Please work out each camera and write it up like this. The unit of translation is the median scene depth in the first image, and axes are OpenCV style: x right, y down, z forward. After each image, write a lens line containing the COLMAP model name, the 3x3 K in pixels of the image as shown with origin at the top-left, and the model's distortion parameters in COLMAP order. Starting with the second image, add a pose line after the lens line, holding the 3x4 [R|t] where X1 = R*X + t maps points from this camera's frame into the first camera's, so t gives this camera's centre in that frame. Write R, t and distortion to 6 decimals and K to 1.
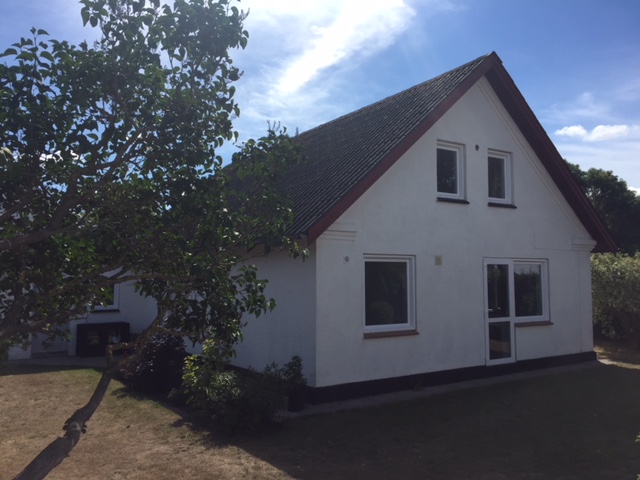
lens RADIAL K [[544.5, 0, 322.7], [0, 544.5, 236.4], [0, 0, 1]] dist [0.050656, -0.025329]
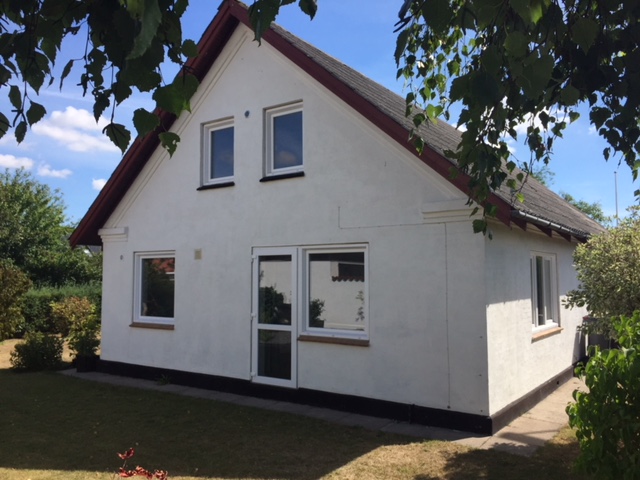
lens RADIAL K [[544.5, 0, 317.9], [0, 544.5, 240.7], [0, 0, 1]] dist [0.050656, -0.025329]
pose [[0.354909, -0.061115, -0.932901, 1.088703], [0.066115, 0.997003, -0.040162, 0.067661], [0.932560, -0.047425, 0.357887, 0.809352]]
